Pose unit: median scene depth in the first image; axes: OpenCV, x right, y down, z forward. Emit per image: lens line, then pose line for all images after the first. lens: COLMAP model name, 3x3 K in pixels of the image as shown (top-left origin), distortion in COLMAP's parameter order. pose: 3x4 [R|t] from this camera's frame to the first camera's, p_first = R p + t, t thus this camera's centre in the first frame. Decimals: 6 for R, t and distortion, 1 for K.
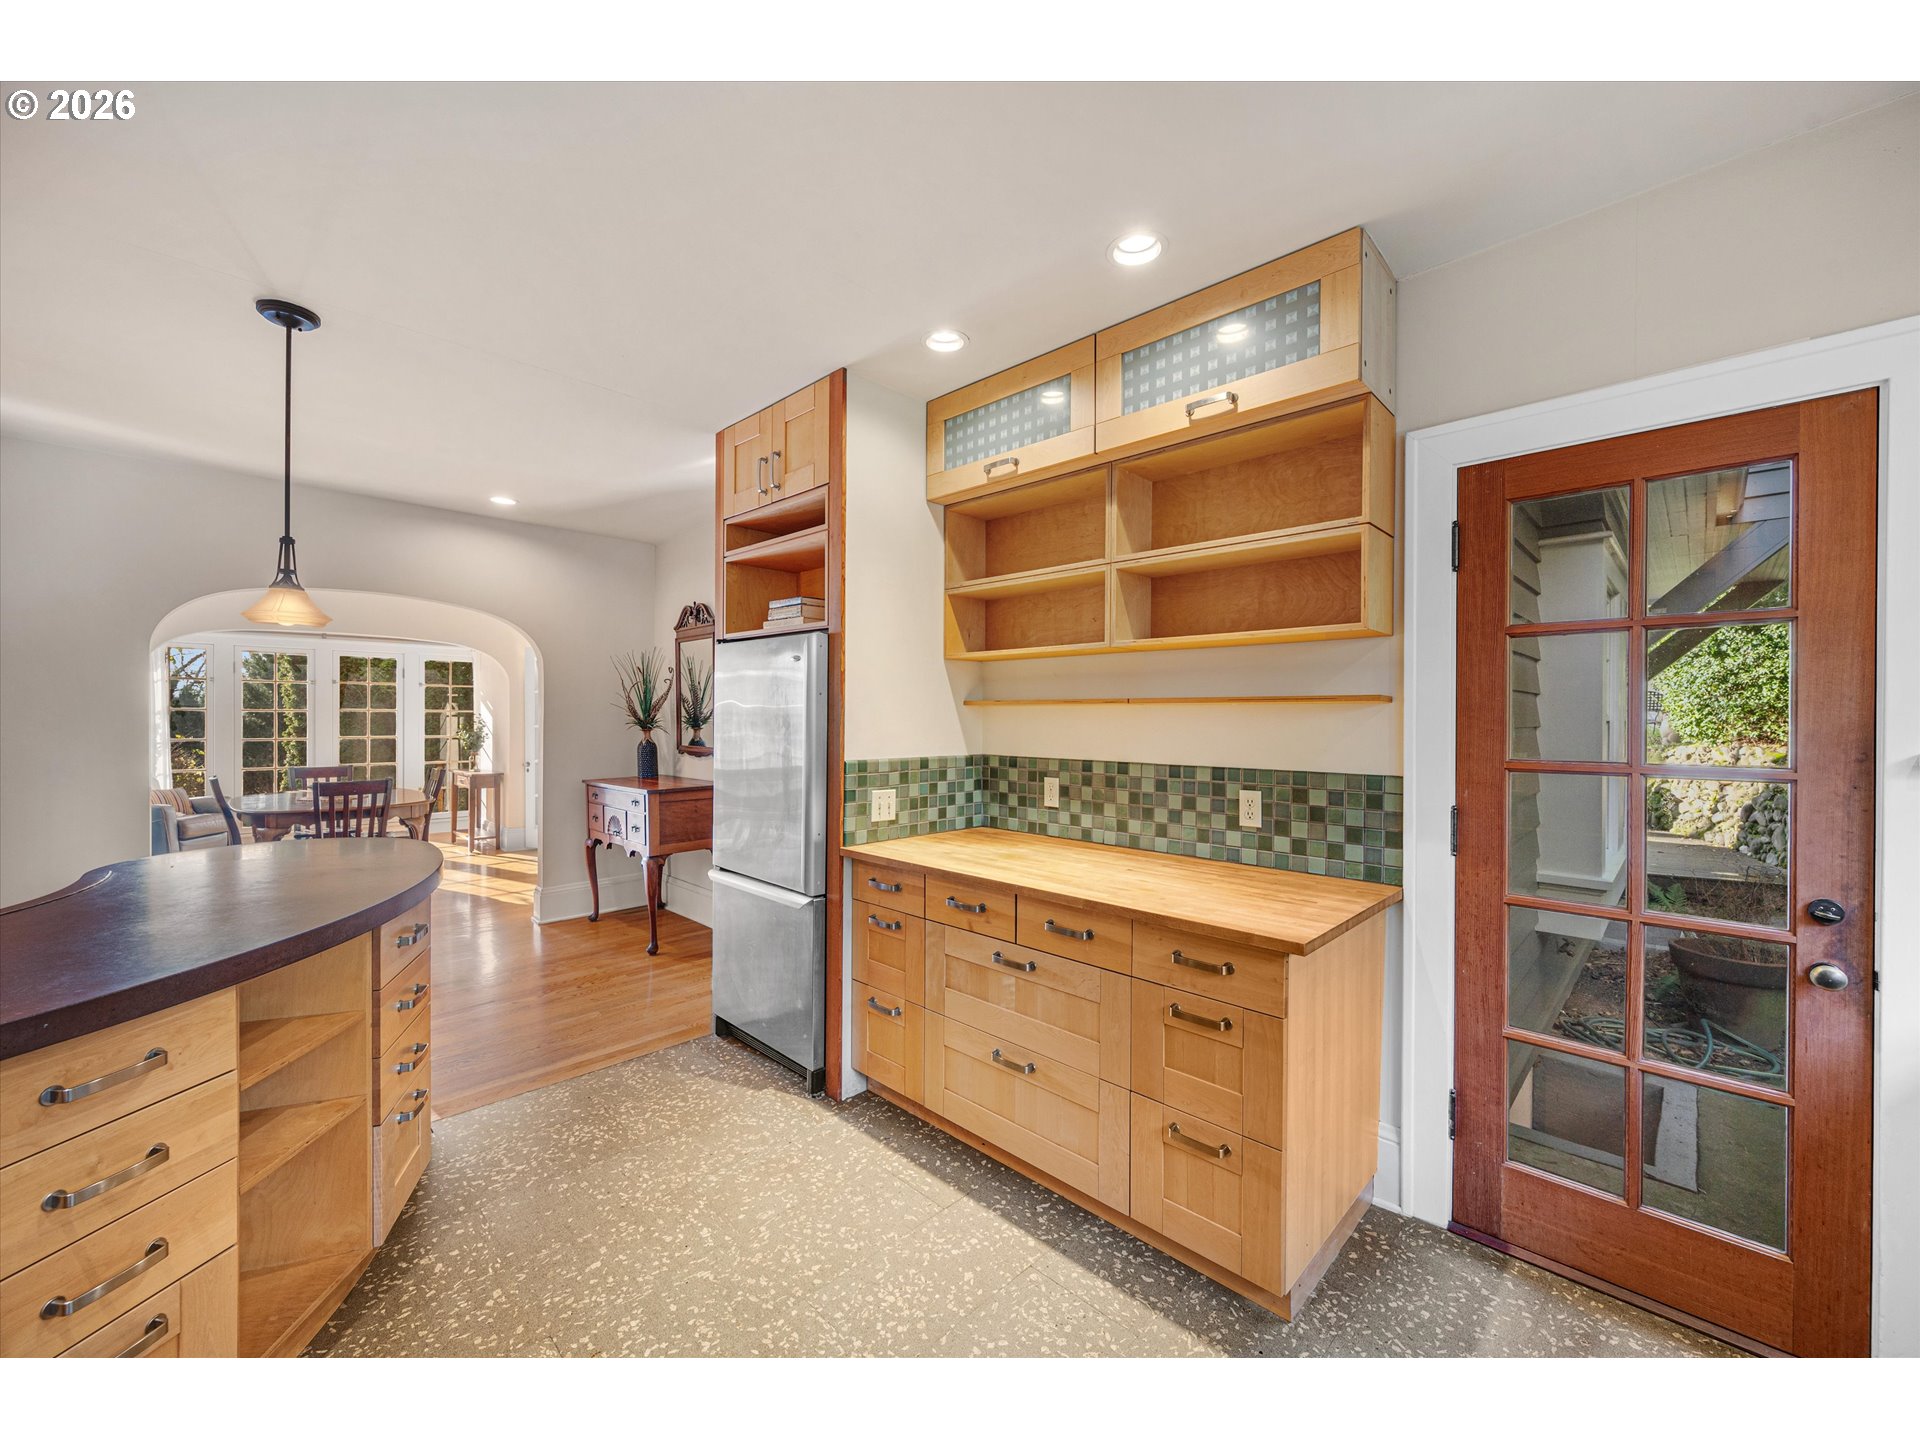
lens RADIAL K [[756.7, 0, 951.5], [0, 756.7, 723.3], [0, 0, 1]] dist [-0.001269, 0.000128]
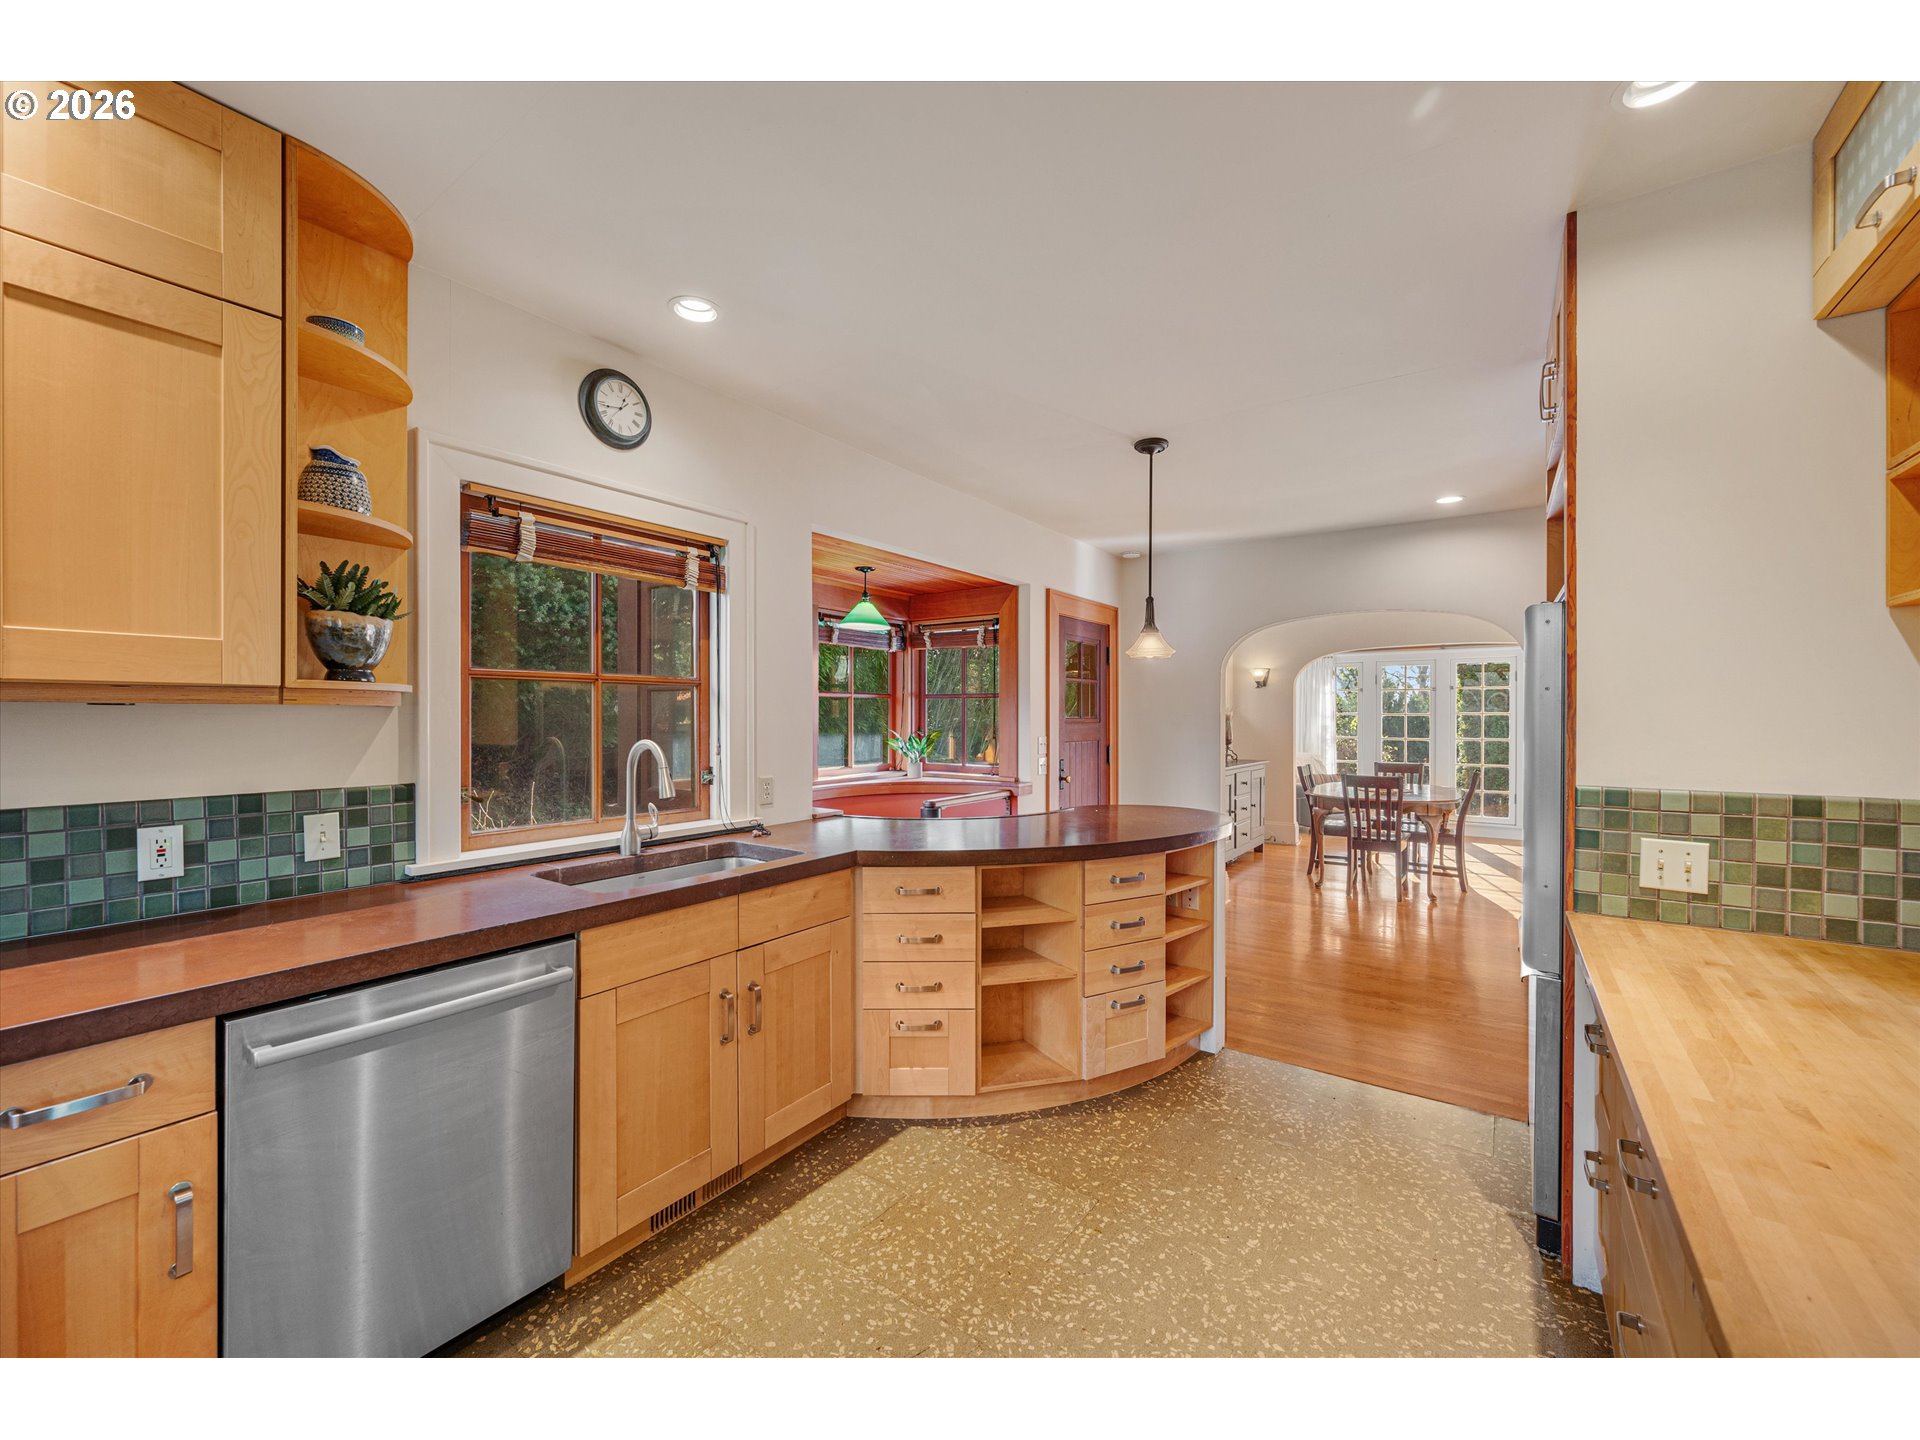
lens RADIAL K [[760.4, 0, 954.7], [0, 760.4, 717.7], [0, 0, 1]] dist [0.000876, 0.000199]
pose [[0.161887, -0.002114, -0.986807, 0.420302], [-0.008771, 0.999955, -0.003581, -0.004022], [0.986770, 0.009235, 0.161861, 0.317610]]
